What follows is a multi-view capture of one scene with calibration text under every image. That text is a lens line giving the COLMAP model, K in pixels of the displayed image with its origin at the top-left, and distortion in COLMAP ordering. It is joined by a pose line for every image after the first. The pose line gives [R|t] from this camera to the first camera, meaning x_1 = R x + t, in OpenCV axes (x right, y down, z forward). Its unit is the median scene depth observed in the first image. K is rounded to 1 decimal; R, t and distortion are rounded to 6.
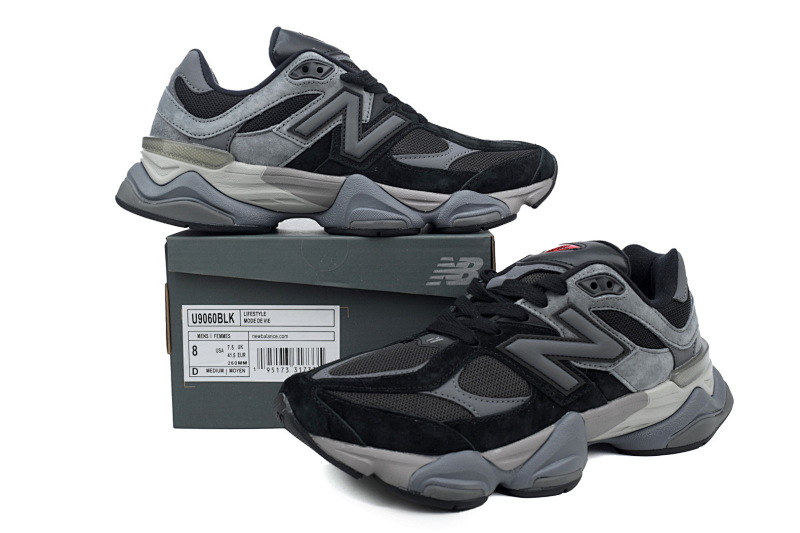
lens RADIAL K [[836.6, 0, 400.0], [0, 836.6, 266.5], [0, 0, 1]] dist [-0.092234, -0.001153]
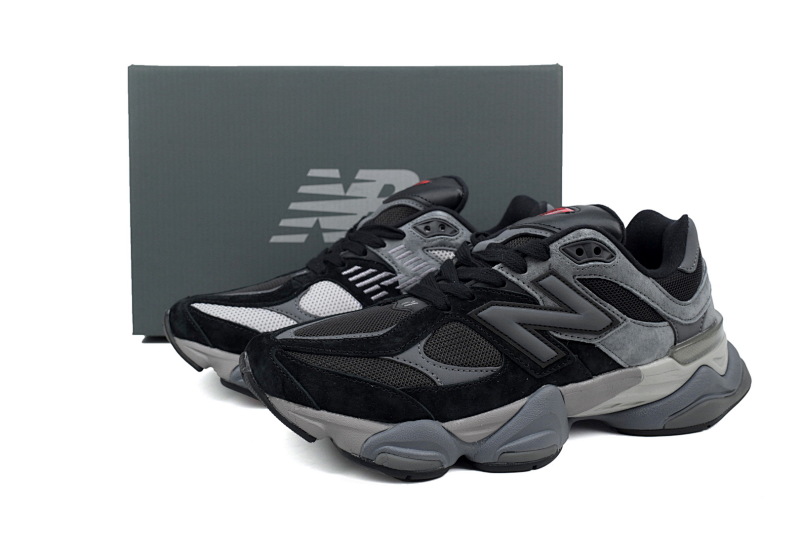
lens RADIAL K [[836.6, 0, 400.0], [0, 836.6, 266.5], [0, 0, 1]] dist [-0.092234, -0.001153]
pose [[0.990043, 0.028053, -0.137939, 0.163915], [-0.022094, 0.998763, 0.044549, 0.002330], [0.139018, -0.041058, 0.989438, 0.047376]]
